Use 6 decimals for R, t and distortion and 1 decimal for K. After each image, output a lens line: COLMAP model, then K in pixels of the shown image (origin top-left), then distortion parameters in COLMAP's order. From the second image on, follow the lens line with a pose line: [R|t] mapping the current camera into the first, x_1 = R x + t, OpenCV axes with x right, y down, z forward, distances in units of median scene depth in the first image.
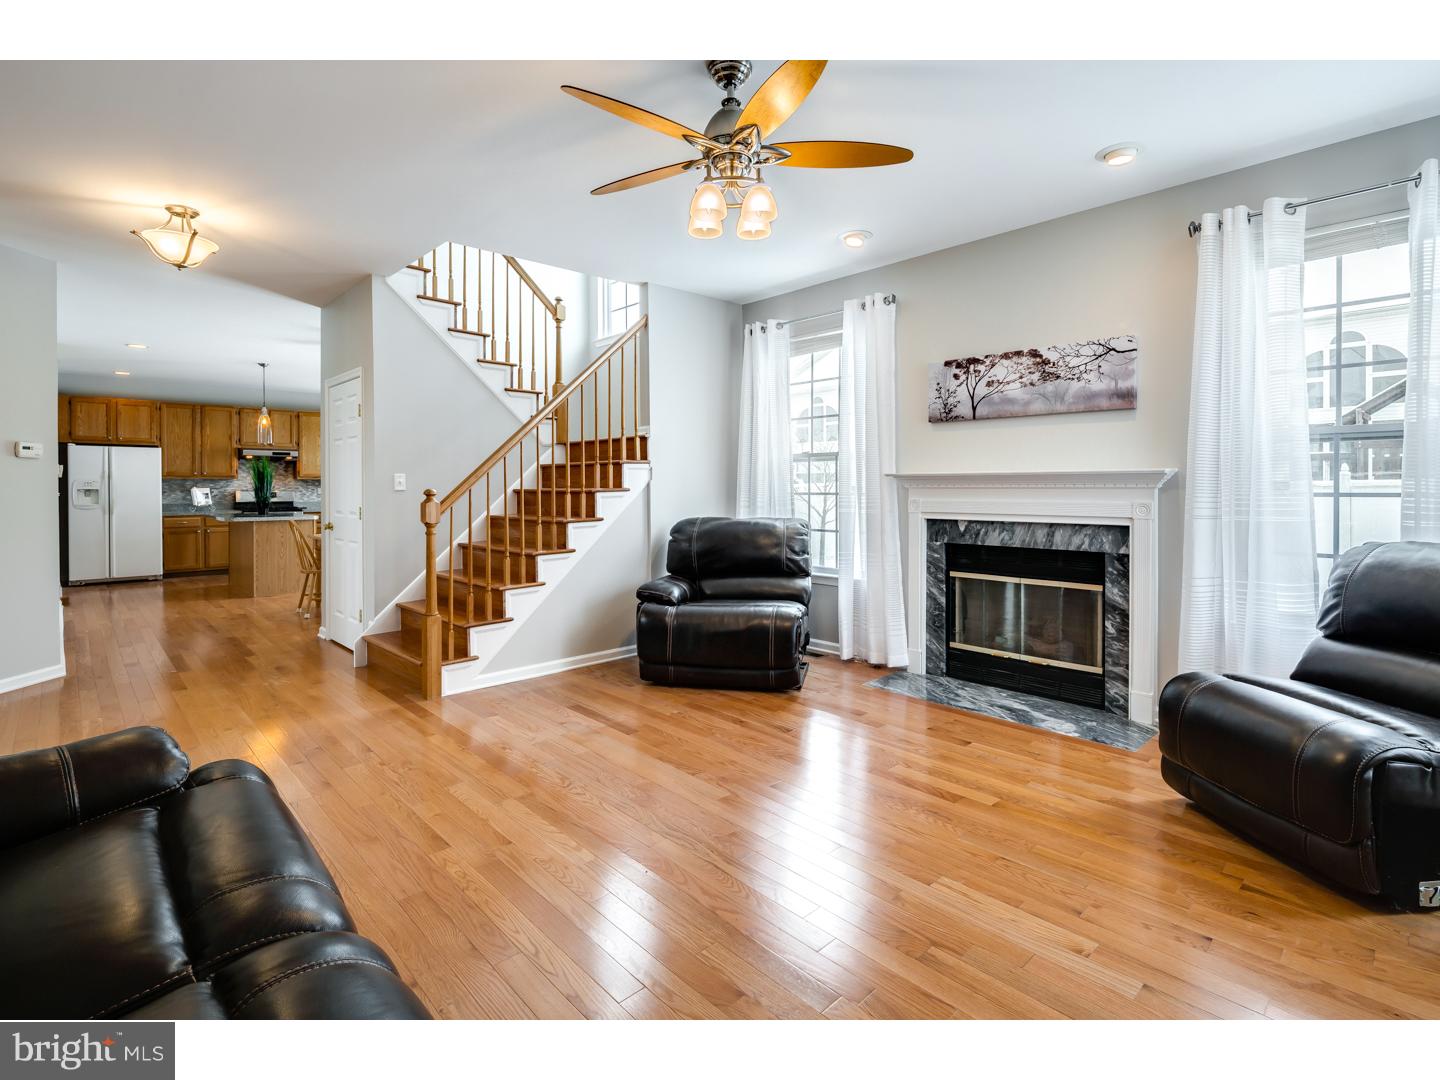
lens RADIAL K [[711.7, 0, 717.8], [0, 711.7, 497.3], [0, 0, 1]] dist [0.000724, -0.000076]
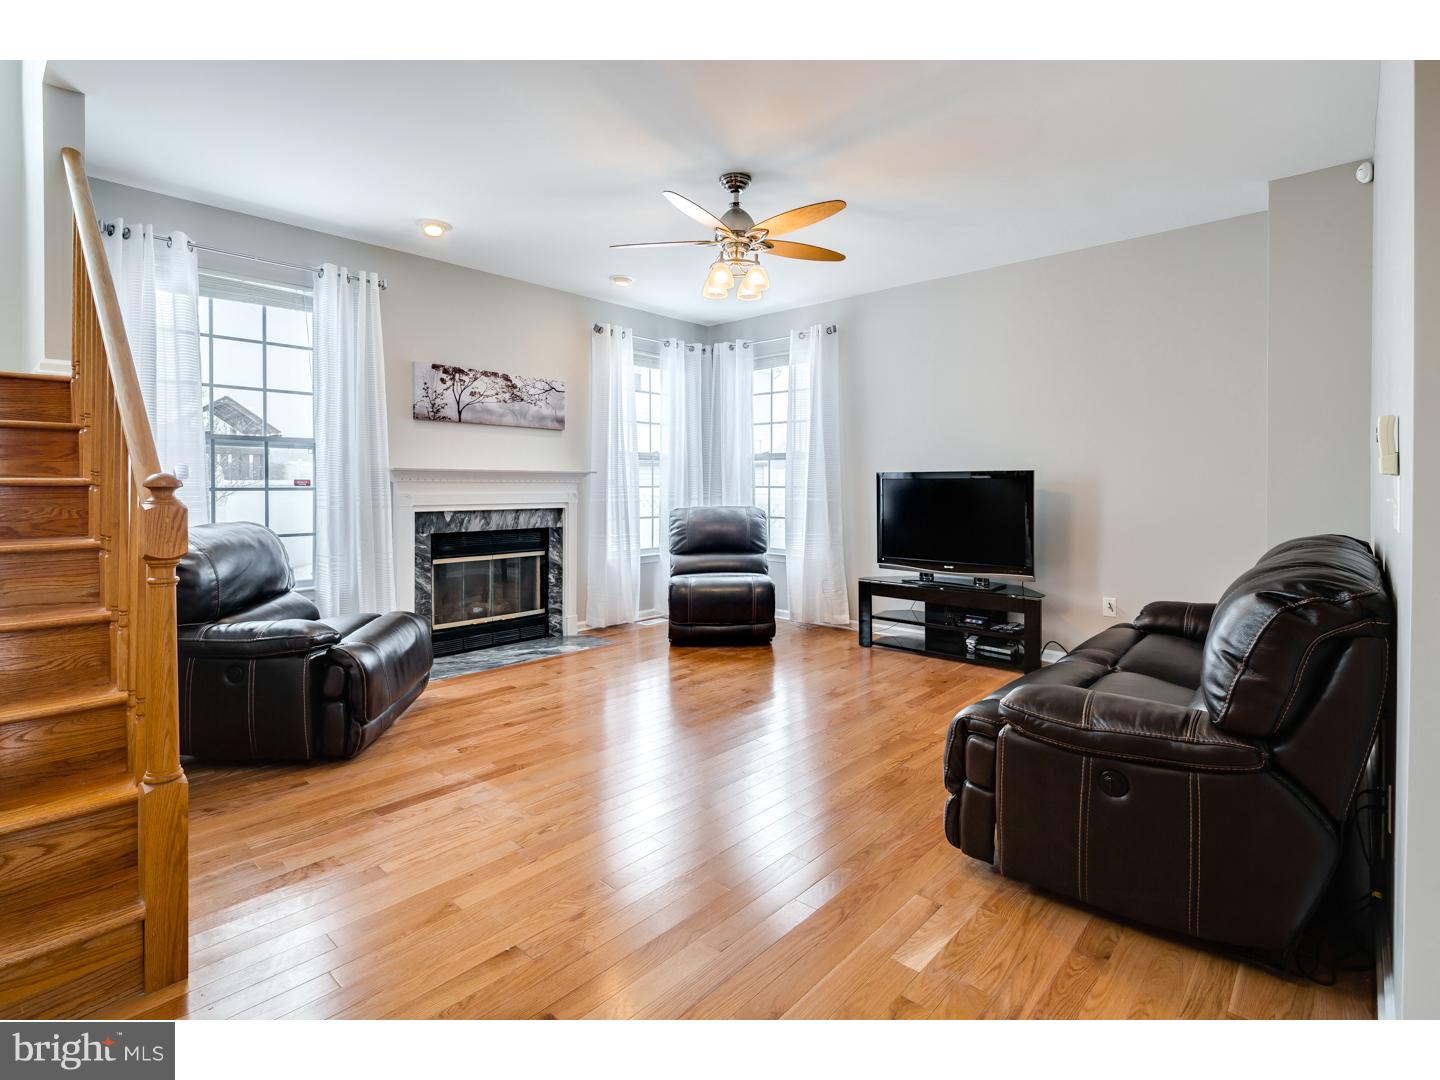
lens RADIAL K [[703.4, 0, 718.2], [0, 703.4, 488.9], [0, 0, 1]] dist [0.001228, 0.000282]
pose [[-0.087749, -0.009779, 0.996095, -0.778622], [0.005719, 0.999930, 0.010320, -0.011747], [-0.996126, 0.006602, -0.087687, 0.670232]]
